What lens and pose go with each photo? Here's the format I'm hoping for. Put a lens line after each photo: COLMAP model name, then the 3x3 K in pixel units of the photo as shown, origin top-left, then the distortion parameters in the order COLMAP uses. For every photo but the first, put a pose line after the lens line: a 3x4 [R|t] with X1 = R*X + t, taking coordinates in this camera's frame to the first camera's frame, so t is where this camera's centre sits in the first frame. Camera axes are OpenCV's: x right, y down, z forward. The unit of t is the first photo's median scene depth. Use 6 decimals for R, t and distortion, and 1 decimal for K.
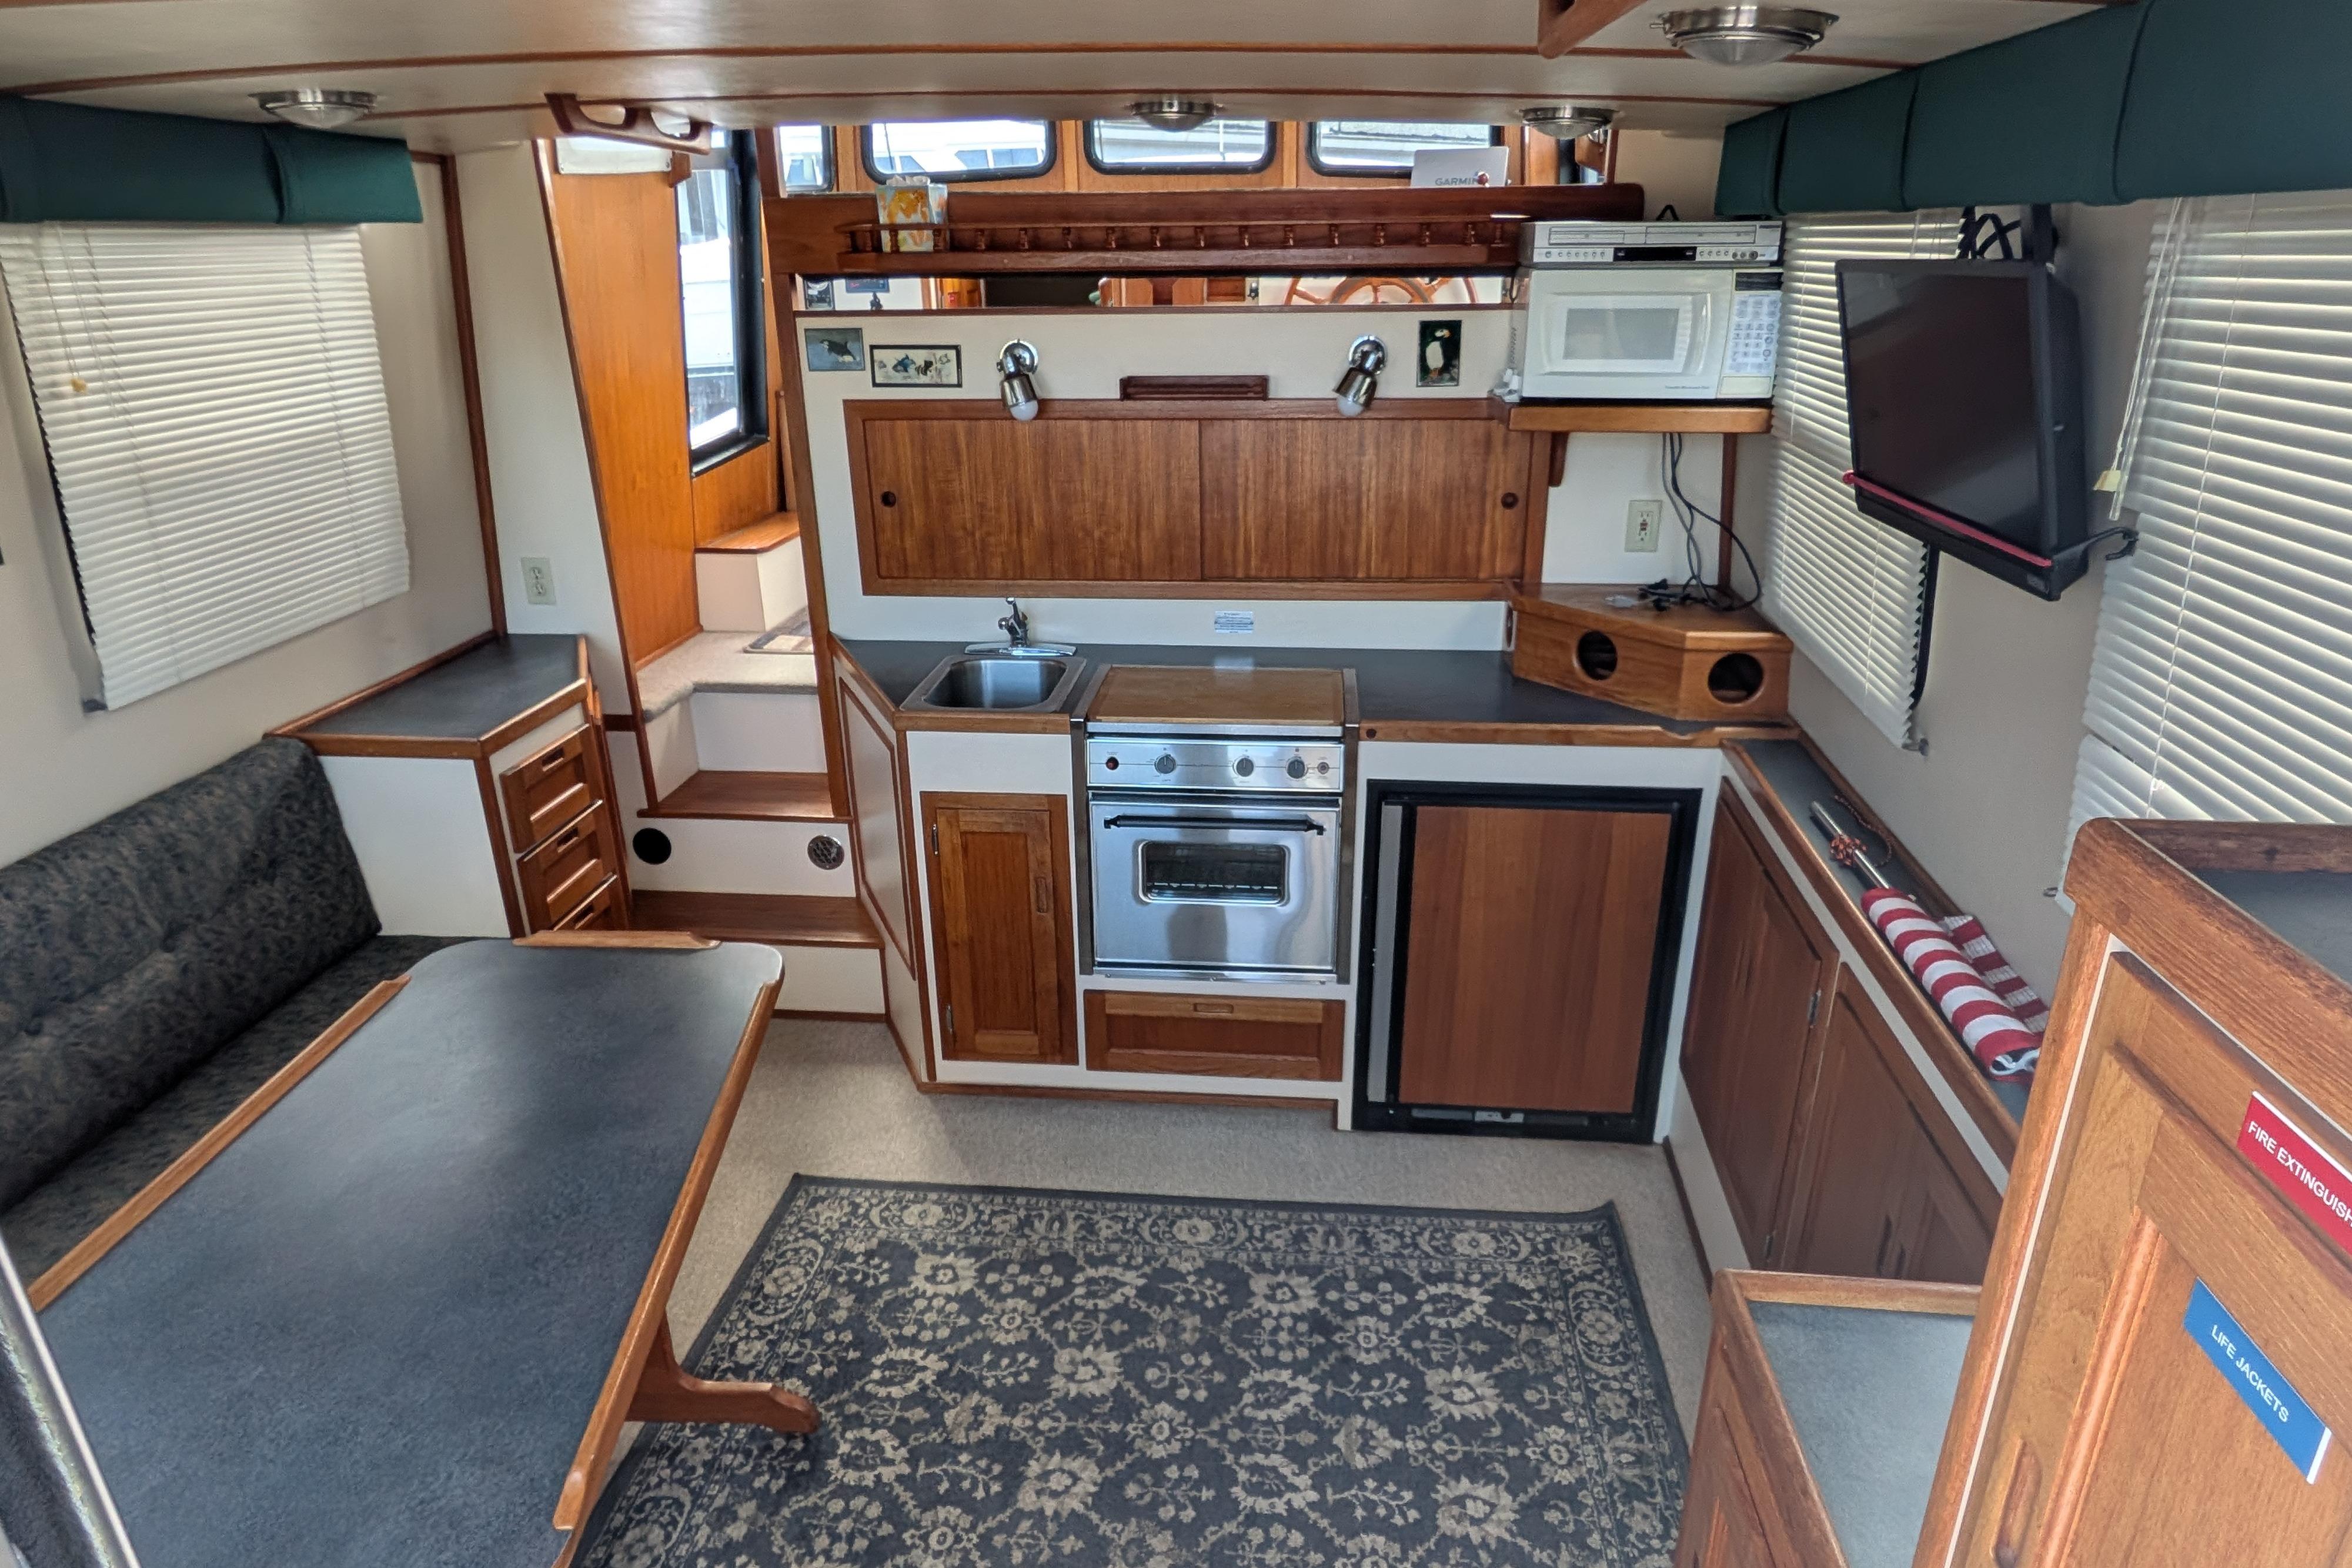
lens RADIAL K [[1350.9, 0, 1200.0], [0, 1350.9, 782.1], [0, 0, 1]] dist [0.001612, 0.002607]
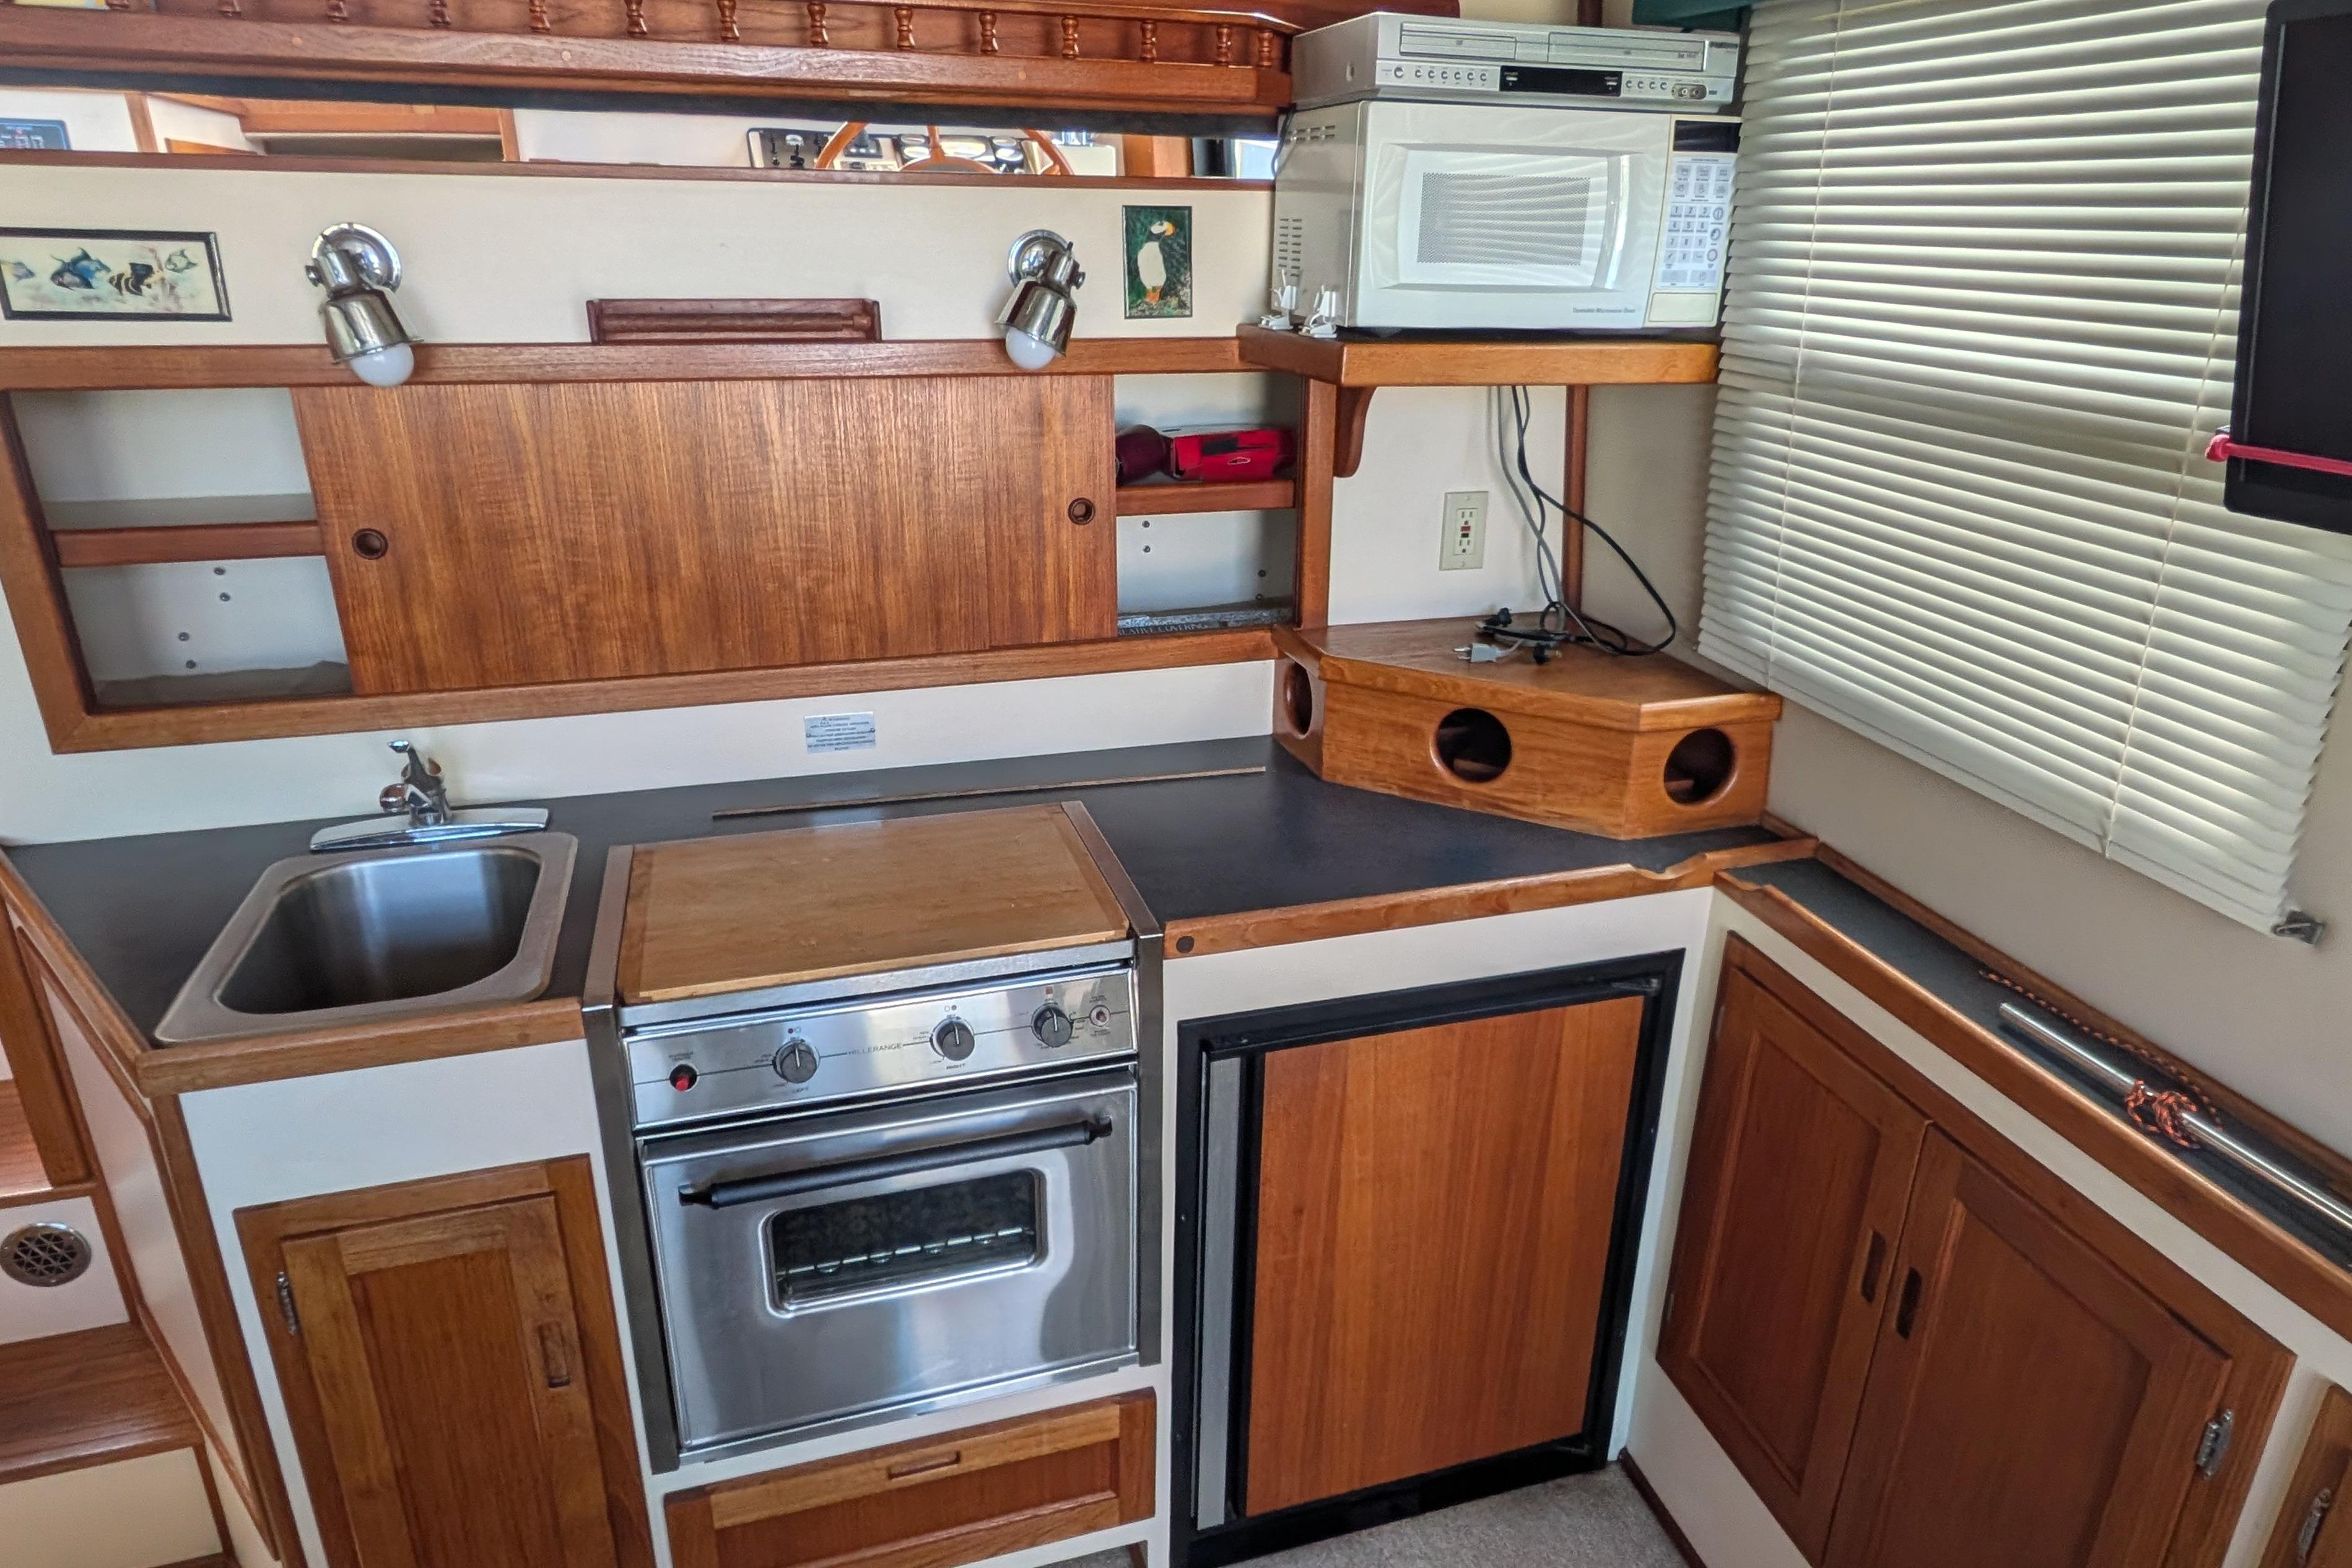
lens RADIAL K [[1425.3, 0, 1203.8], [0, 1425.3, 783.9], [0, 0, 1]] dist [0.000698, 0.004707]
pose [[0.924462, -0.116991, 0.362882, -0.070519], [0.116391, 0.992923, 0.023600, -0.117851], [-0.363075, 0.020418, 0.931536, 0.479314]]
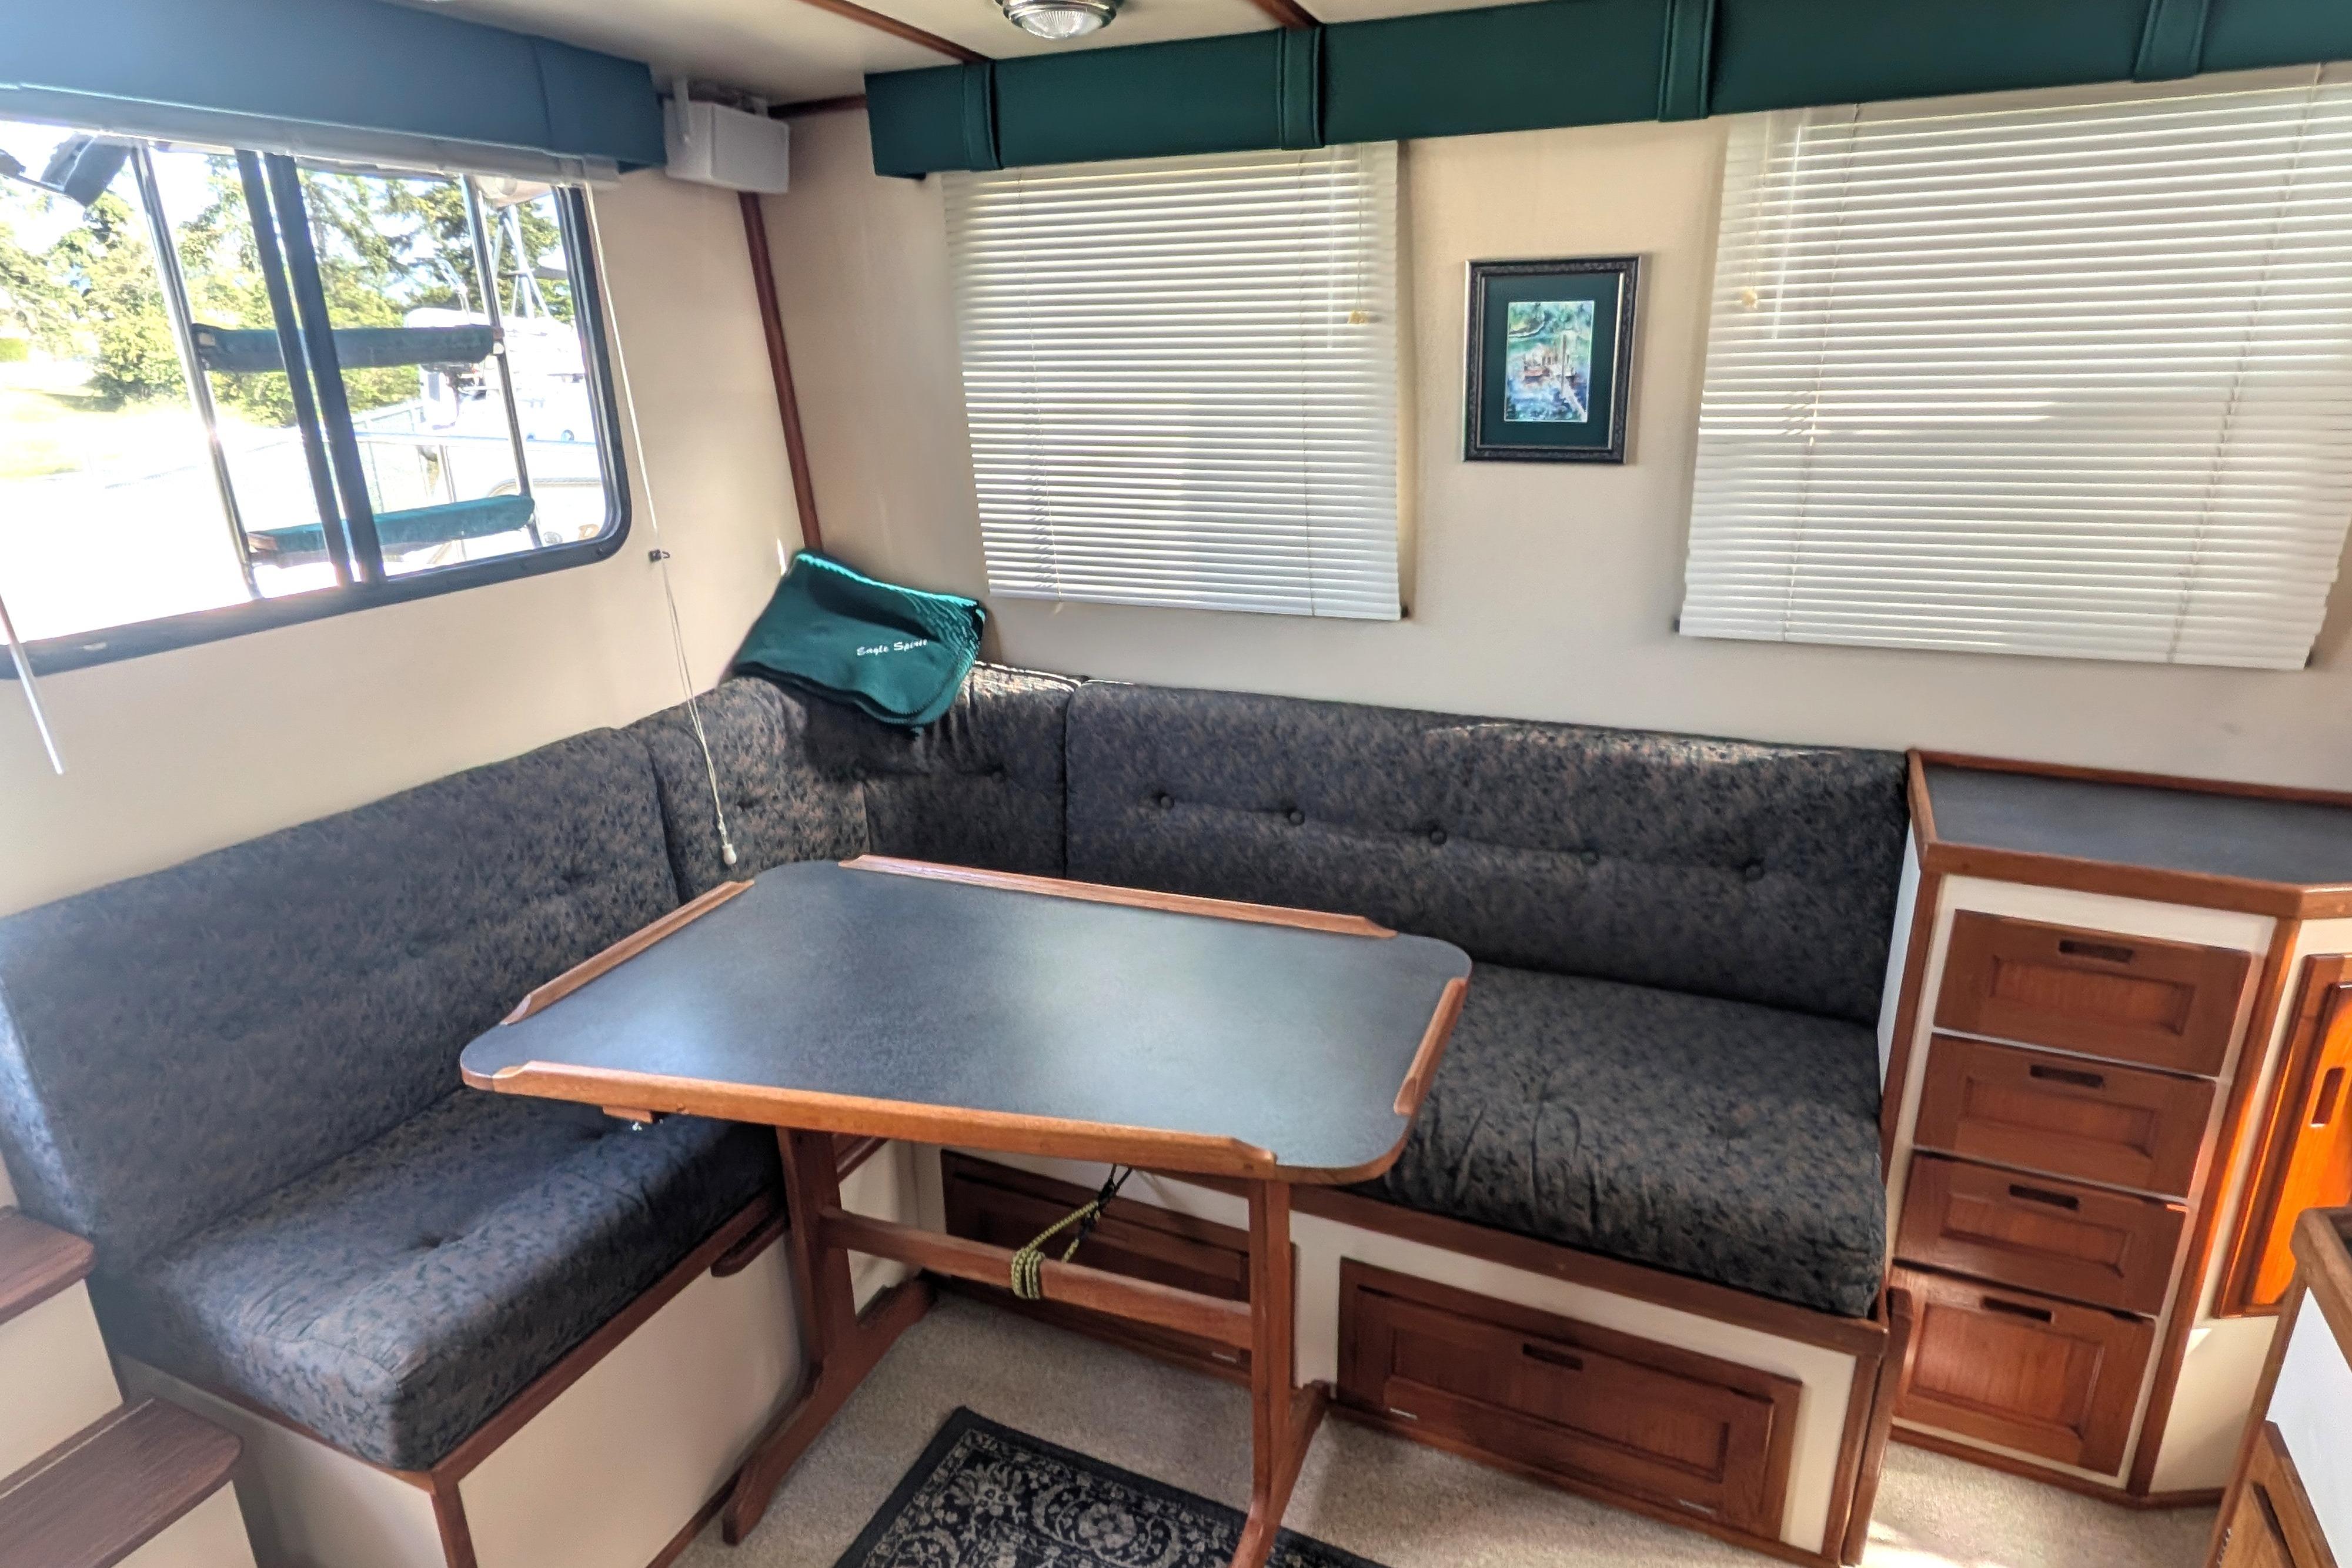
lens RADIAL K [[1372.6, 0, 1209.9], [0, 1372.6, 780.4], [0, 0, 1]] dist [0.001896, 0.021916]
pose [[-0.318754, 0.319408, -0.892398, 0.198081], [-0.332729, 0.843885, 0.420890, -0.235470], [0.887518, 0.431087, -0.162715, 0.789299]]
